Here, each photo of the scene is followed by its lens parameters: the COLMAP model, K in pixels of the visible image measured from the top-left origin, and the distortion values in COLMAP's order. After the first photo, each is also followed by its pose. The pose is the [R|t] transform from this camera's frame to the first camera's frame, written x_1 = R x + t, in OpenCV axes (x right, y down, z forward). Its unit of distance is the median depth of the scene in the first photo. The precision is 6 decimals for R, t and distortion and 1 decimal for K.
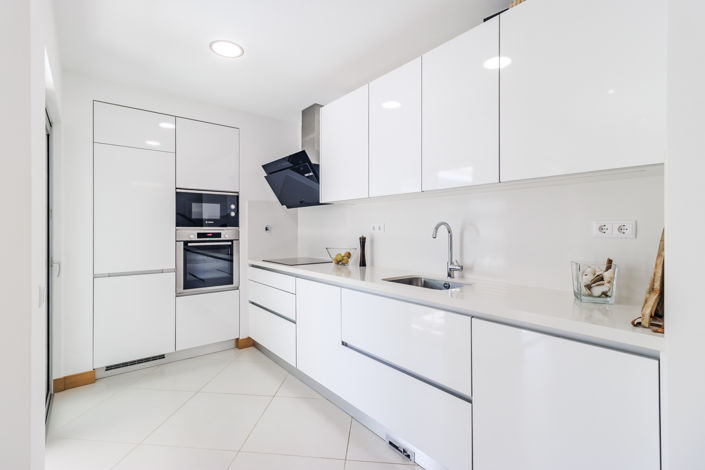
lens RADIAL K [[326.5, 0, 356.0], [0, 326.5, 229.3], [0, 0, 1]] dist [0.012366, 0.000179]
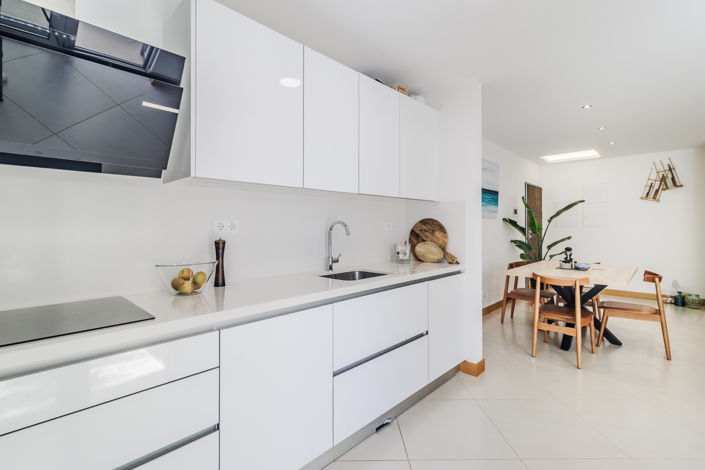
lens RADIAL K [[326.5, 0, 356.8], [0, 326.5, 229.7], [0, 0, 1]] dist [0.012366, 0.000179]
pose [[-0.121915, 0.008990, 0.992500, -0.830136], [0.022621, 0.999724, -0.006277, 0.017344], [-0.992283, 0.021686, -0.122085, 1.063446]]
